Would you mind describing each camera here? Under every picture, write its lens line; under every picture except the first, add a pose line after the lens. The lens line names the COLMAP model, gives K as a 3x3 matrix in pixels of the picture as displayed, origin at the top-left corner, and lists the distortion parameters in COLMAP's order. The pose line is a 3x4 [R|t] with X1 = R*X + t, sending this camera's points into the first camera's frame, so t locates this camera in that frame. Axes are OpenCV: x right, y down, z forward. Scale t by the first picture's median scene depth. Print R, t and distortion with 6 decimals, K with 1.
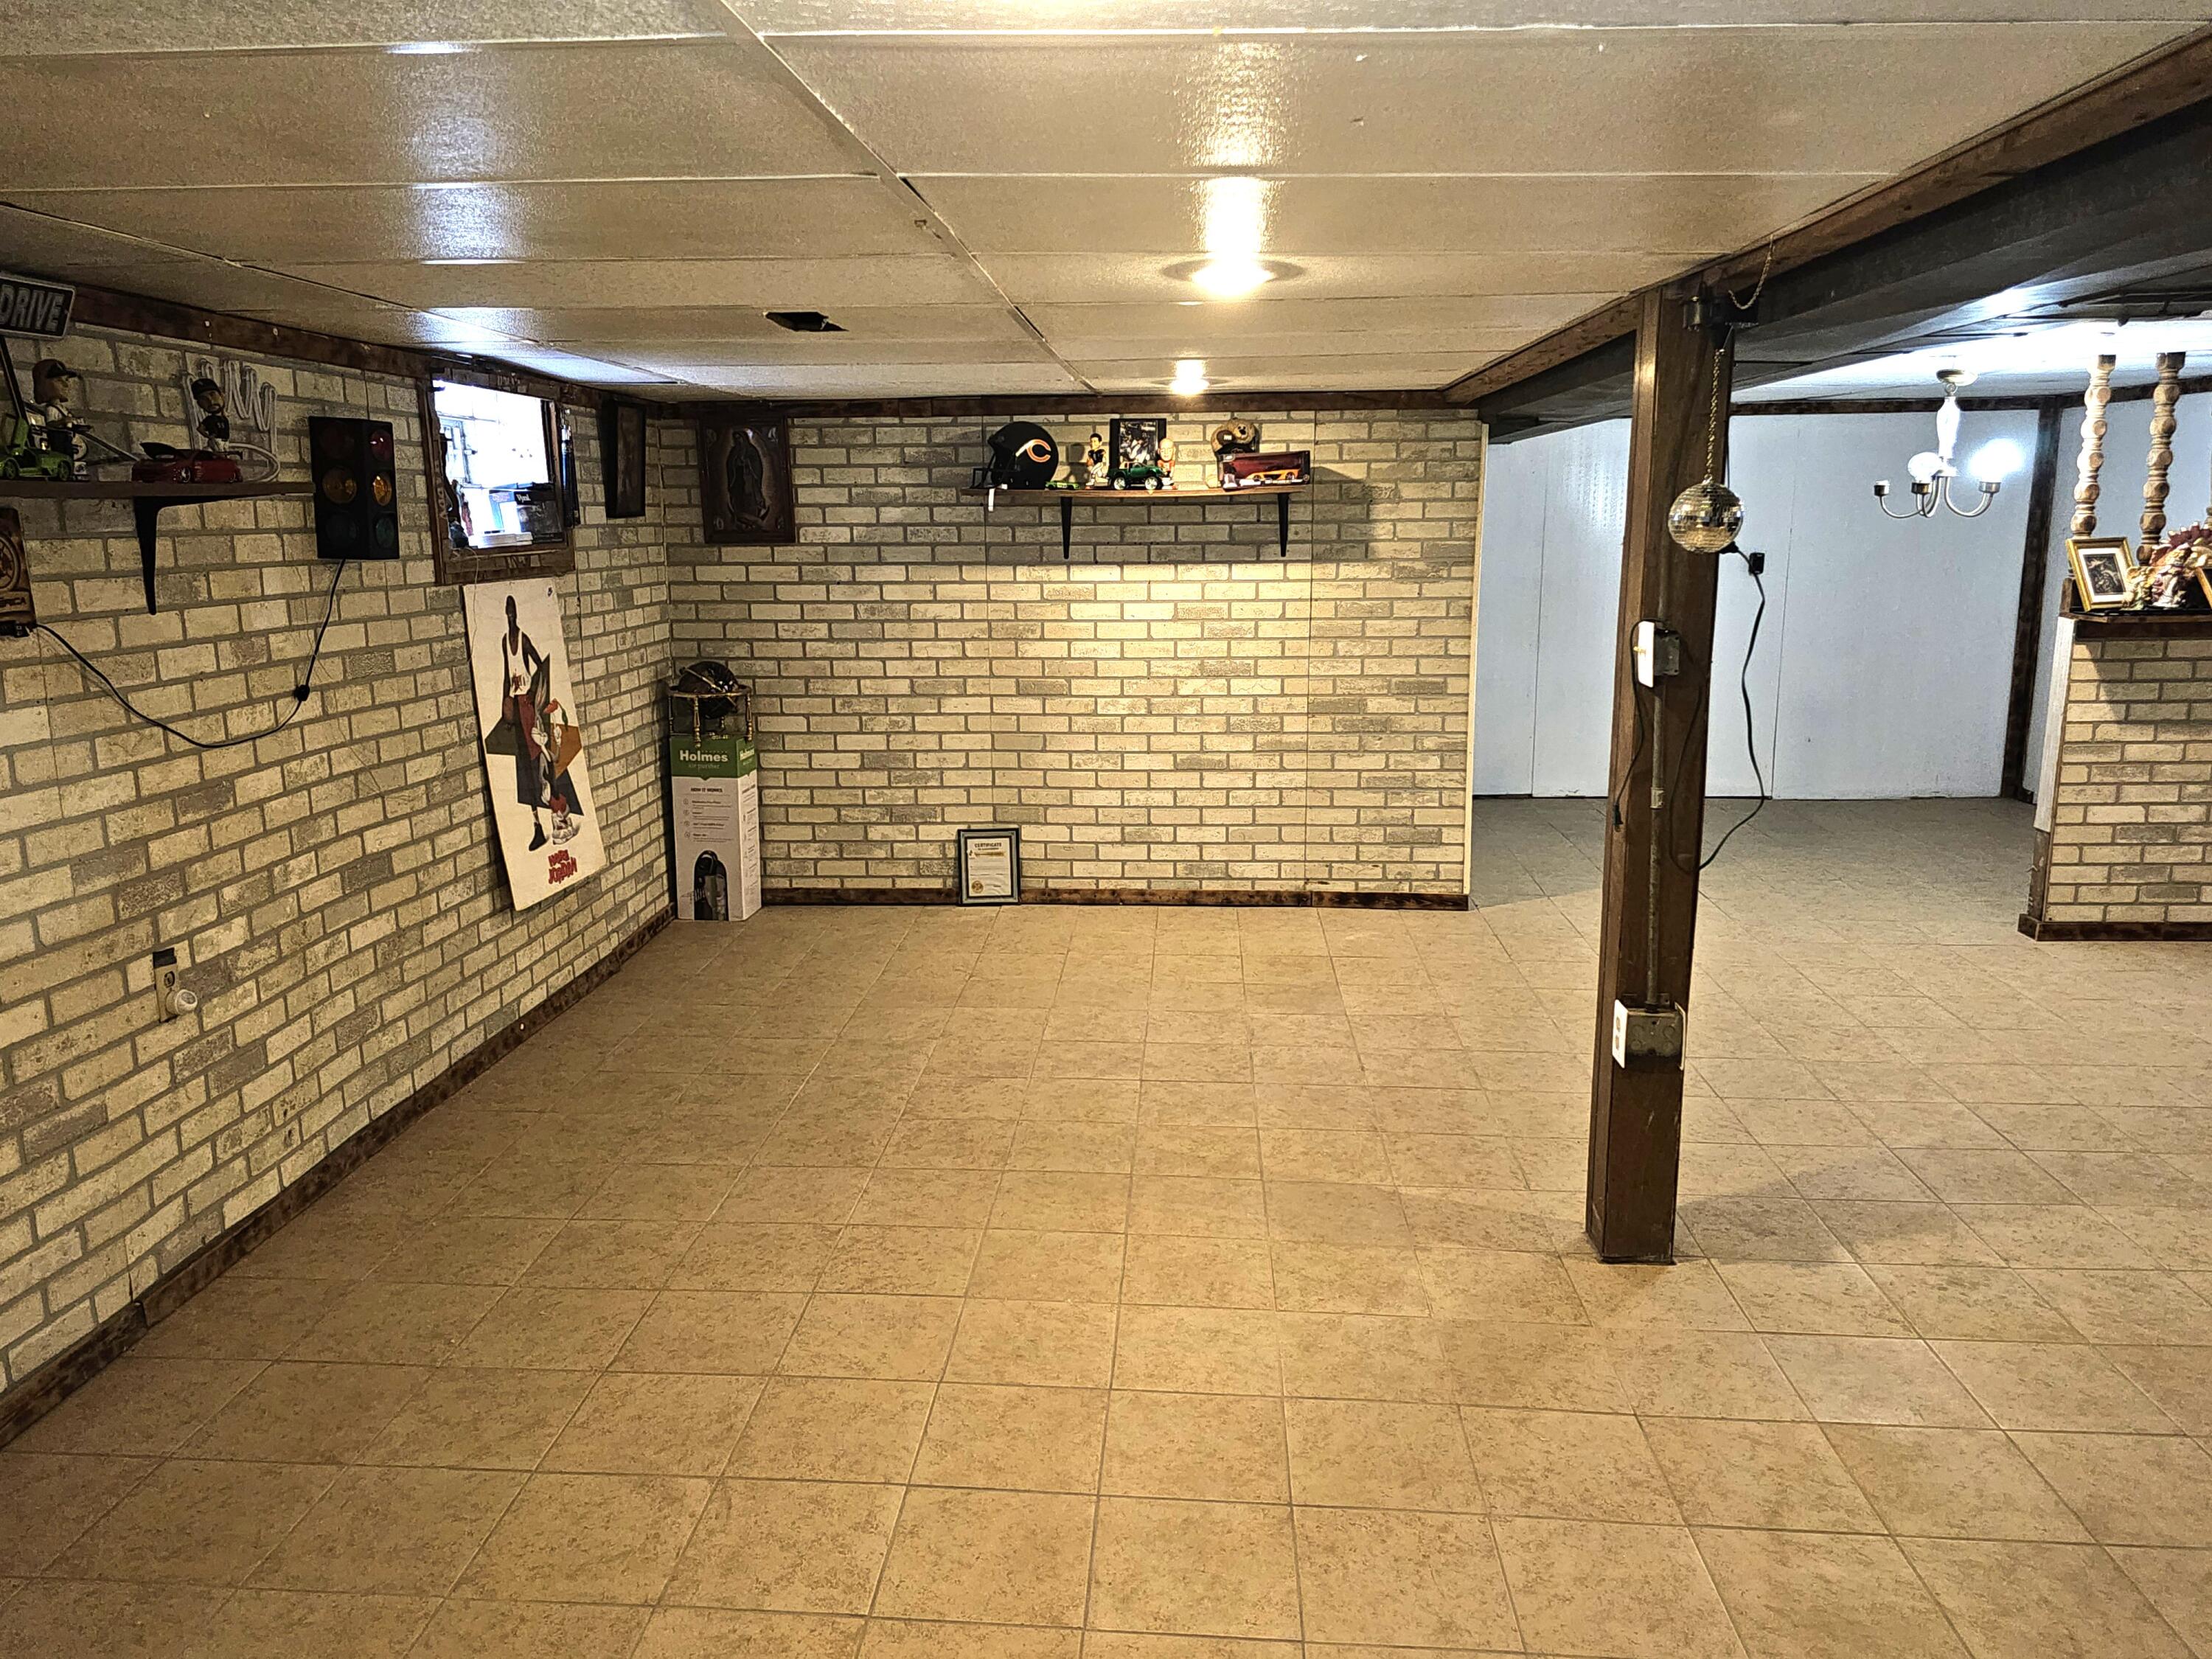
lens RADIAL K [[1577.2, 0, 1102.0], [0, 1577.2, 835.7], [0, 0, 1]] dist [0.071076, -0.074571]
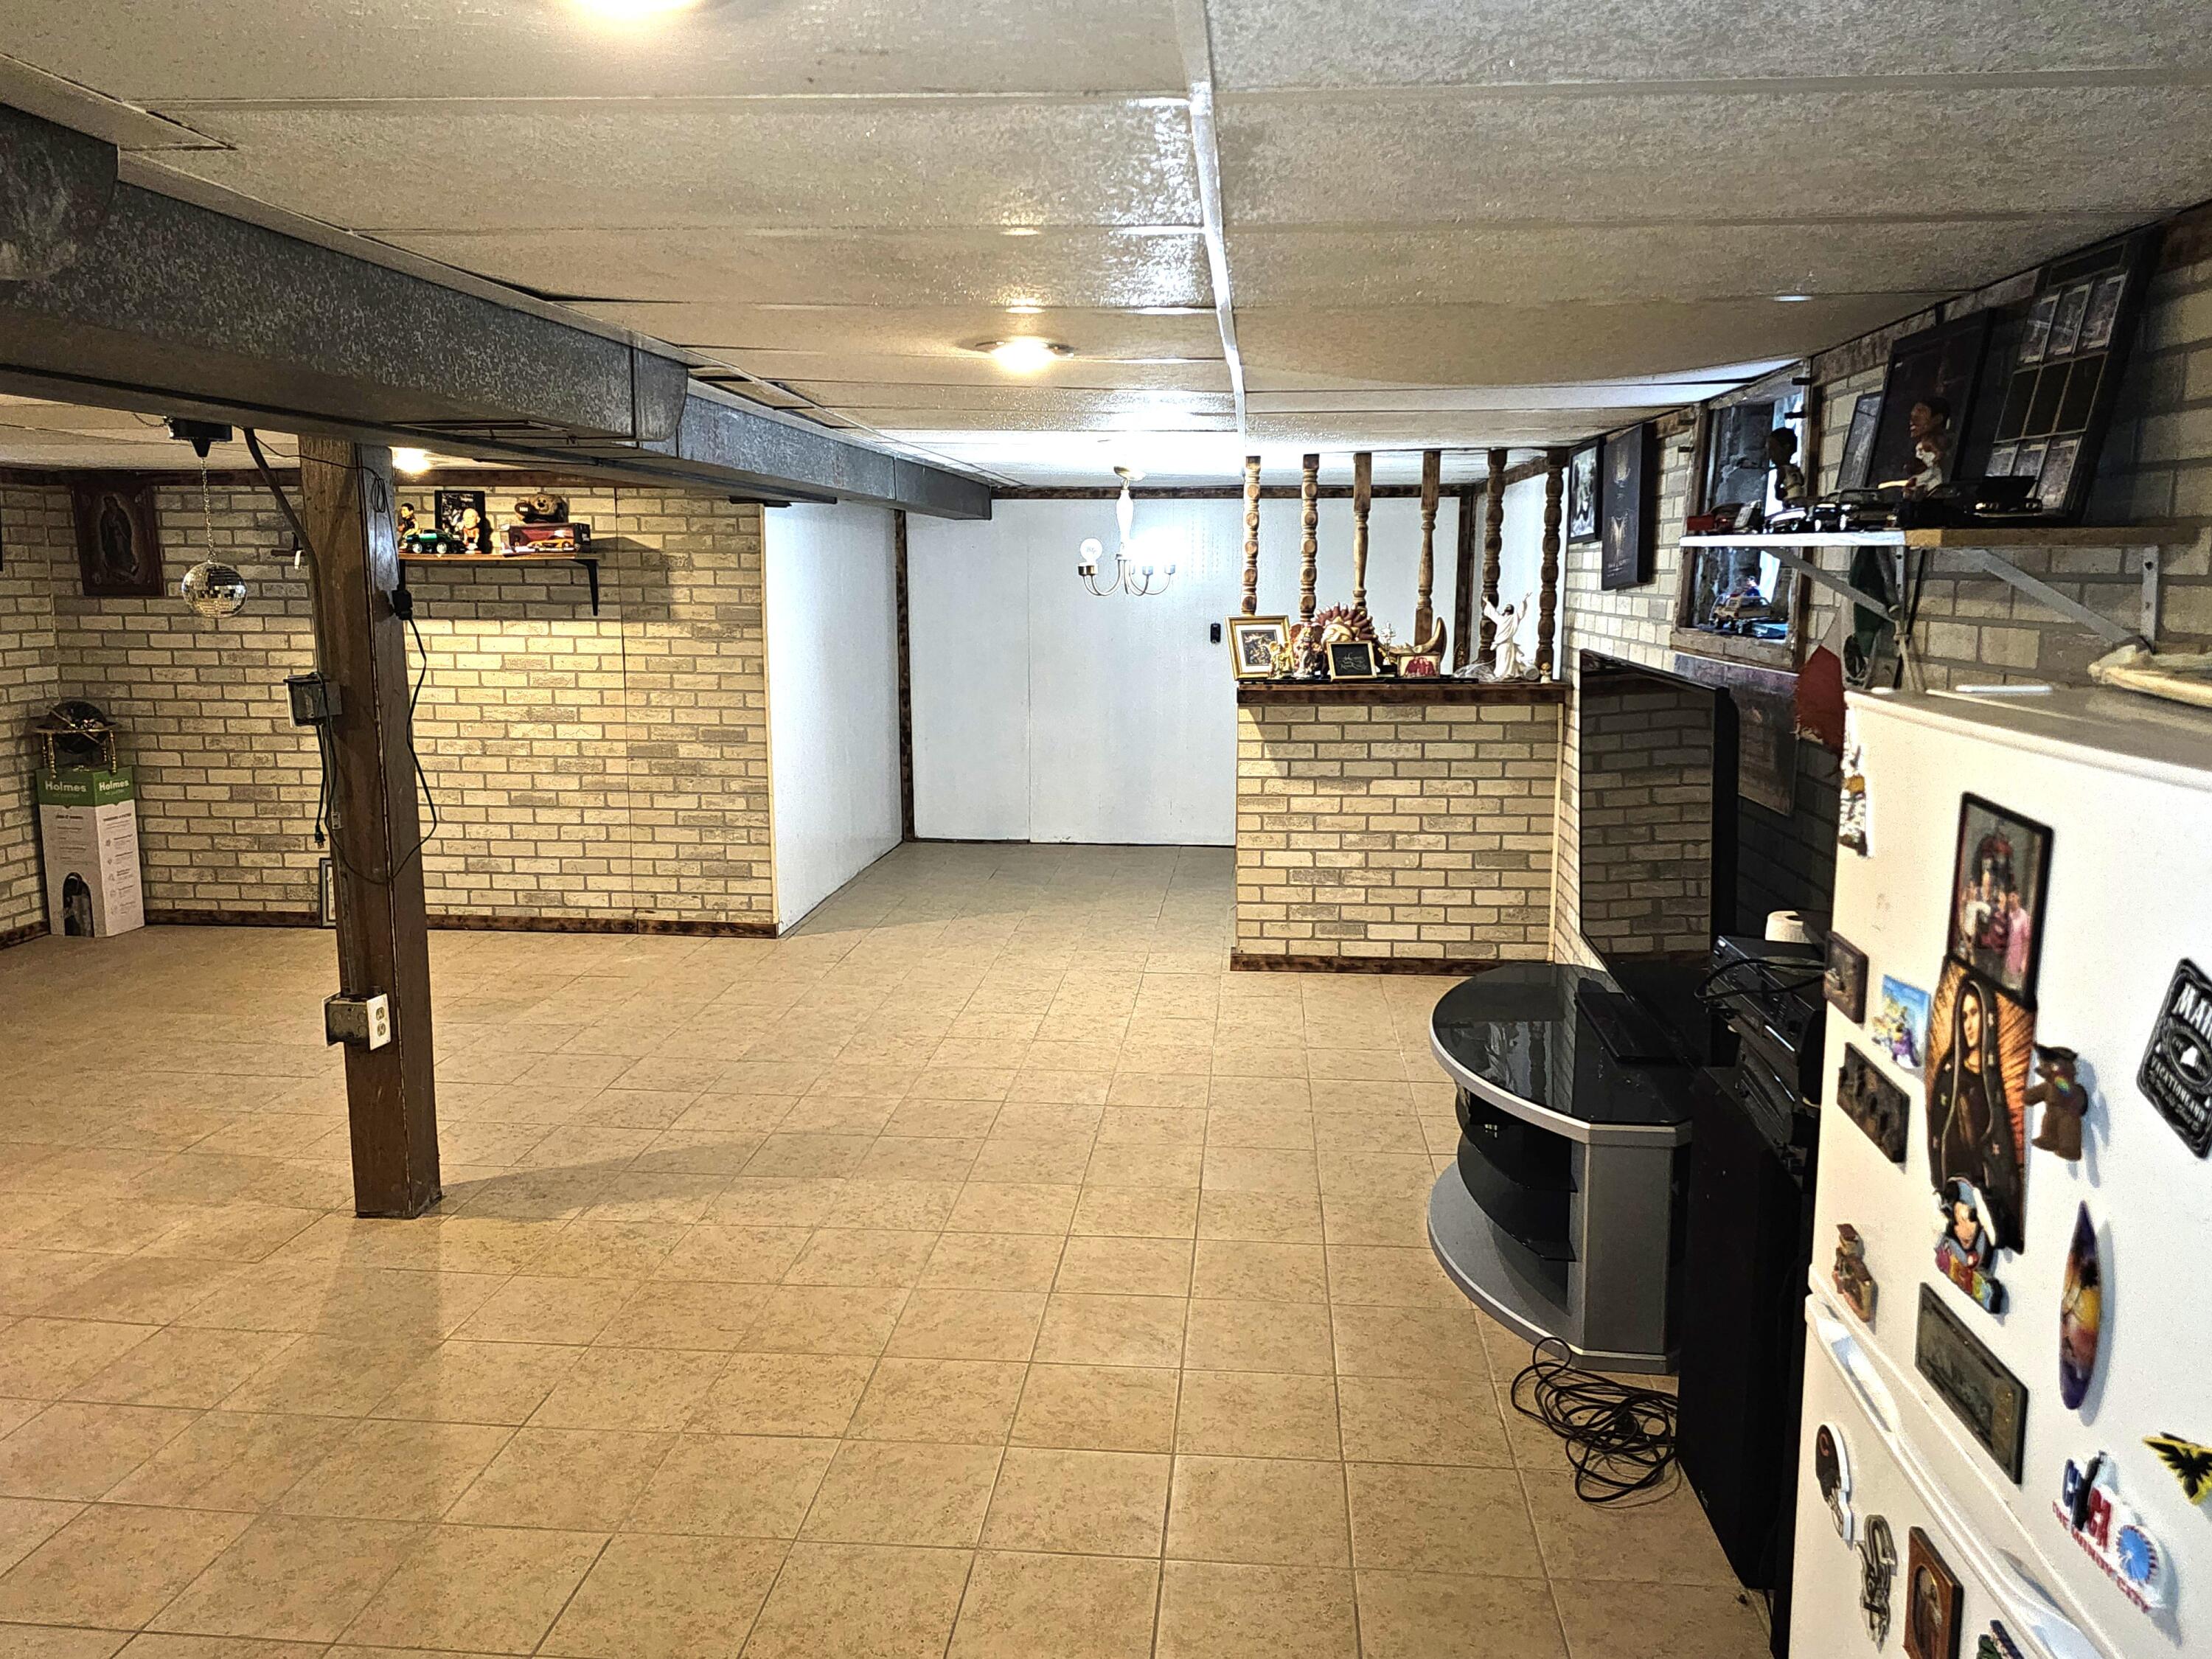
lens RADIAL K [[1581.1, 0, 1113.7], [0, 1581.1, 802.0], [0, 0, 1]] dist [0.116319, -0.164985]
pose [[0.999646, 0.017014, -0.020447, 0.530536], [-0.018157, 0.998202, -0.057124, 0.012327], [0.019438, 0.057475, 0.998158, -0.112875]]
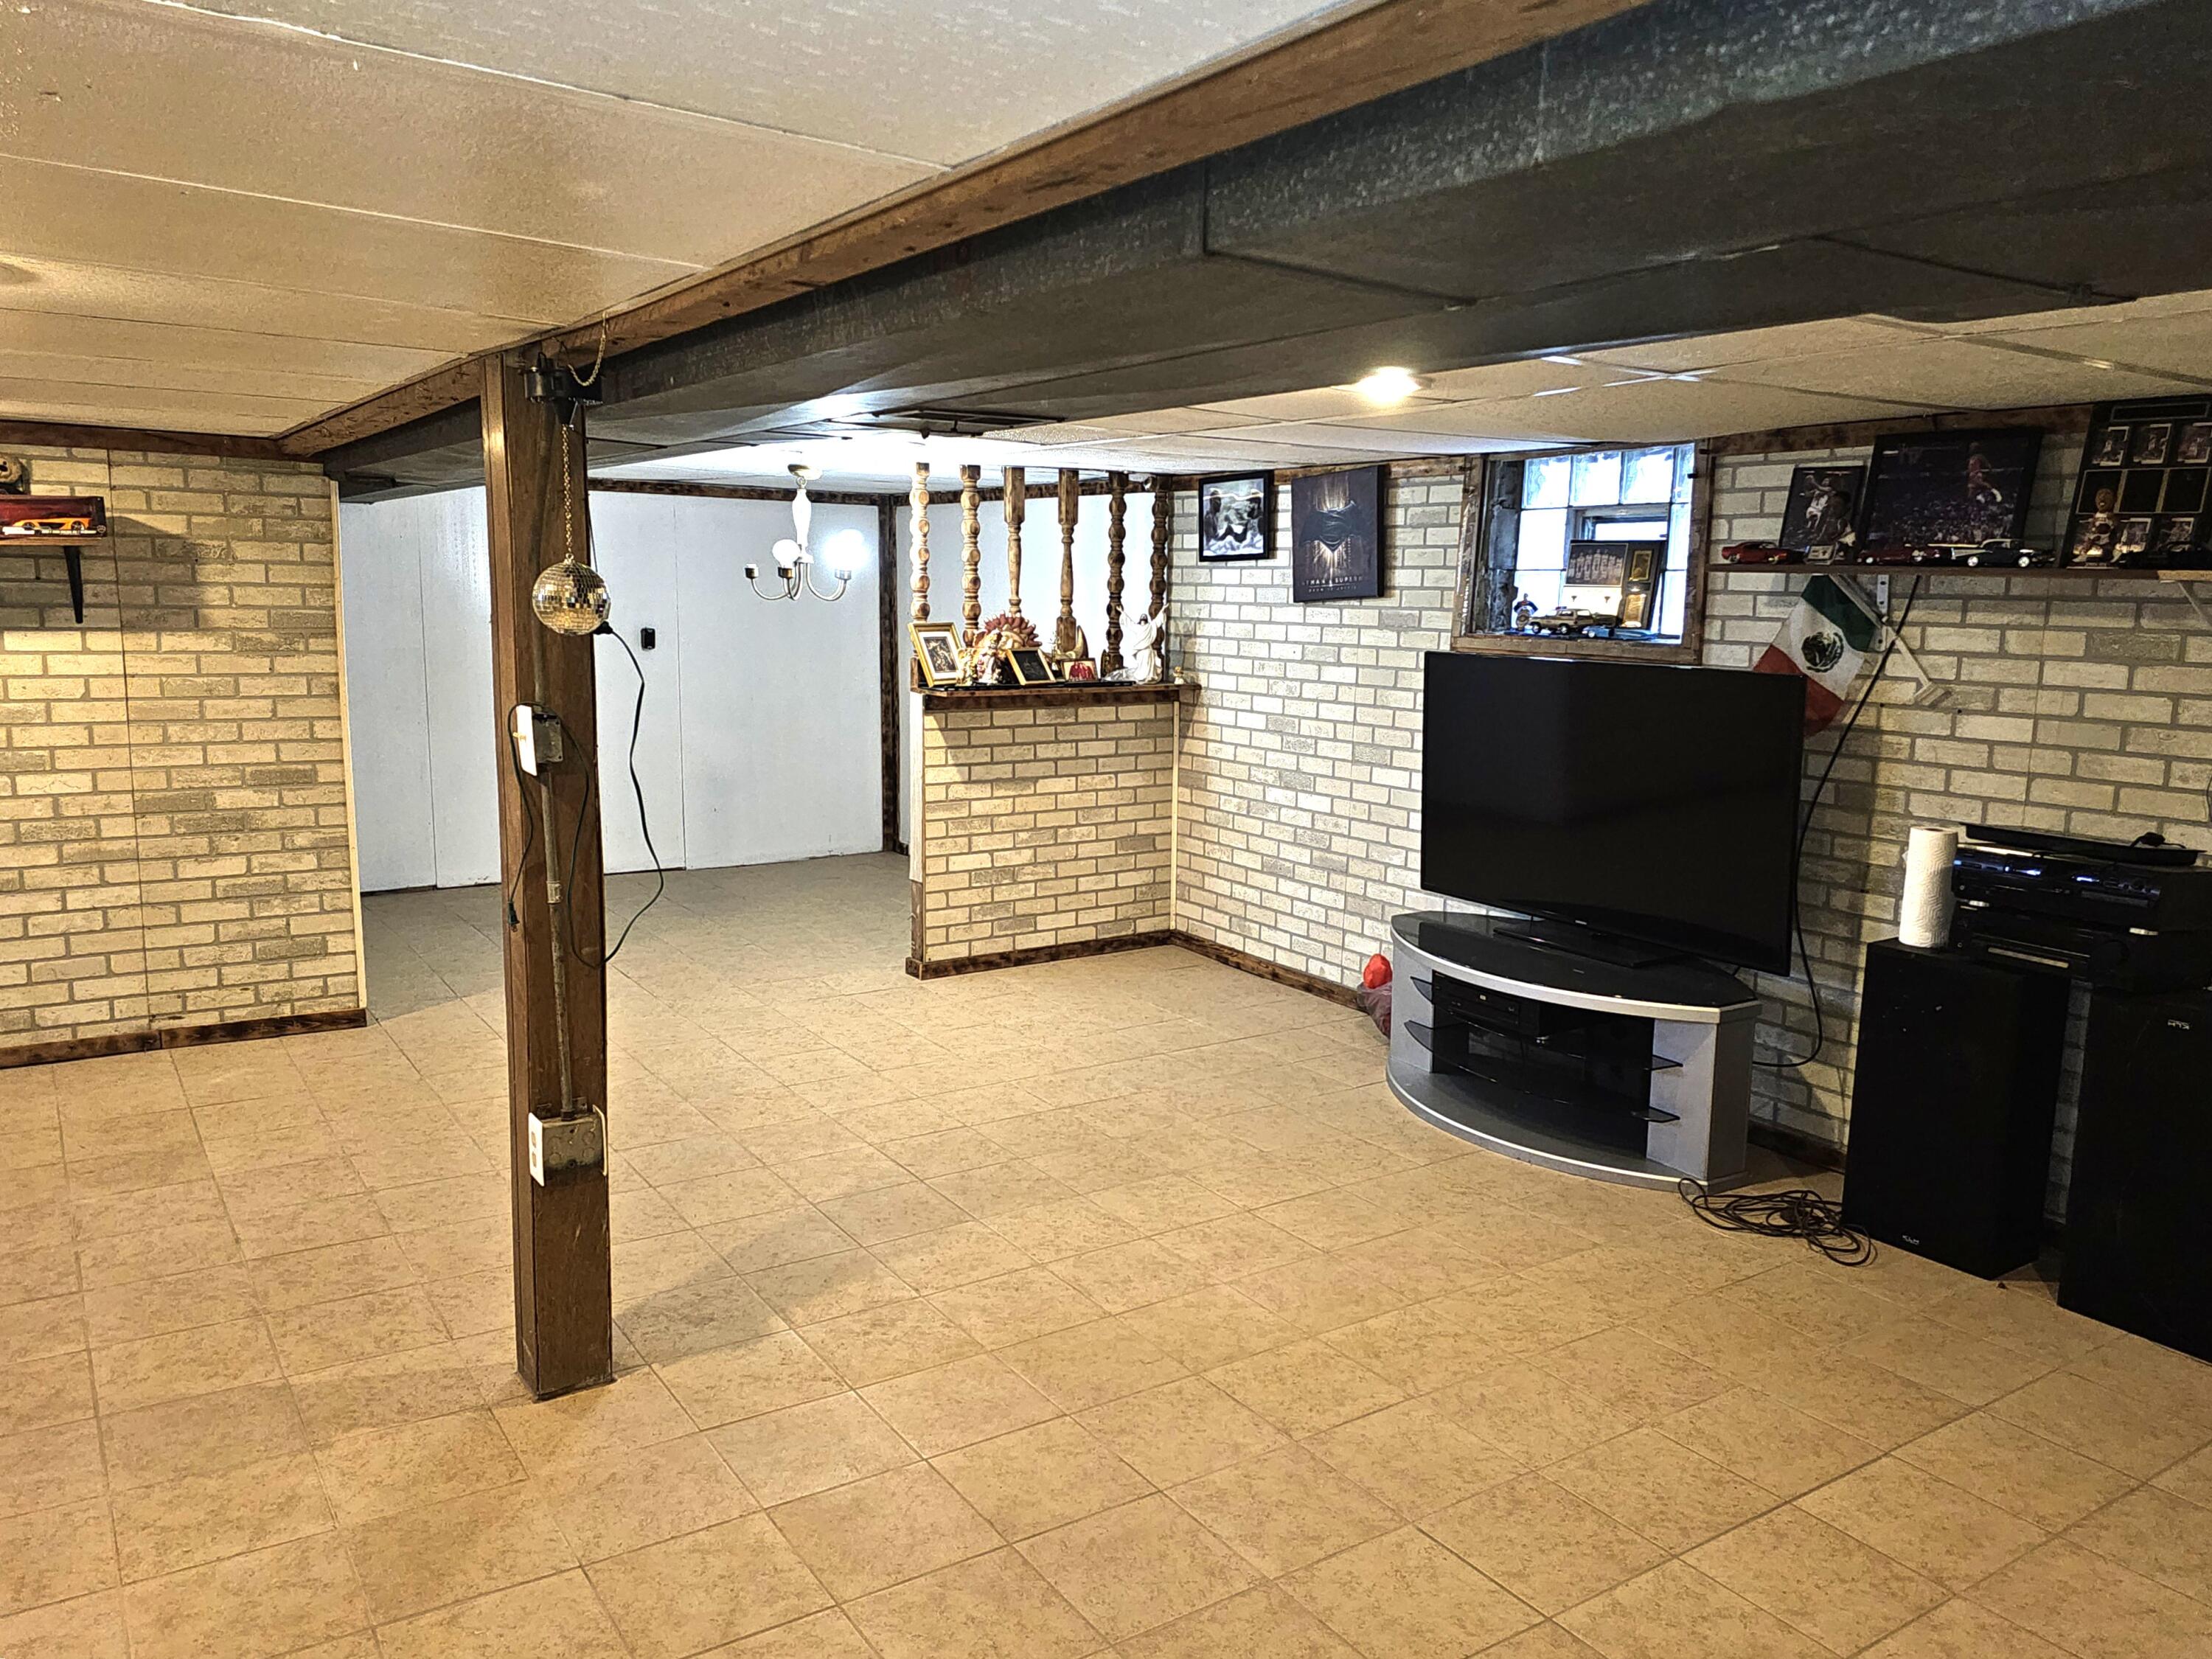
lens RADIAL K [[1611.9, 0, 1125.8], [0, 1611.9, 833.7], [0, 0, 1]] dist [0.074754, -0.081464]
pose [[0.788897, -0.066941, 0.610868, 0.017587], [0.095392, 0.995340, -0.014120, -0.006696], [-0.607076, 0.069411, 0.791606, 0.018410]]
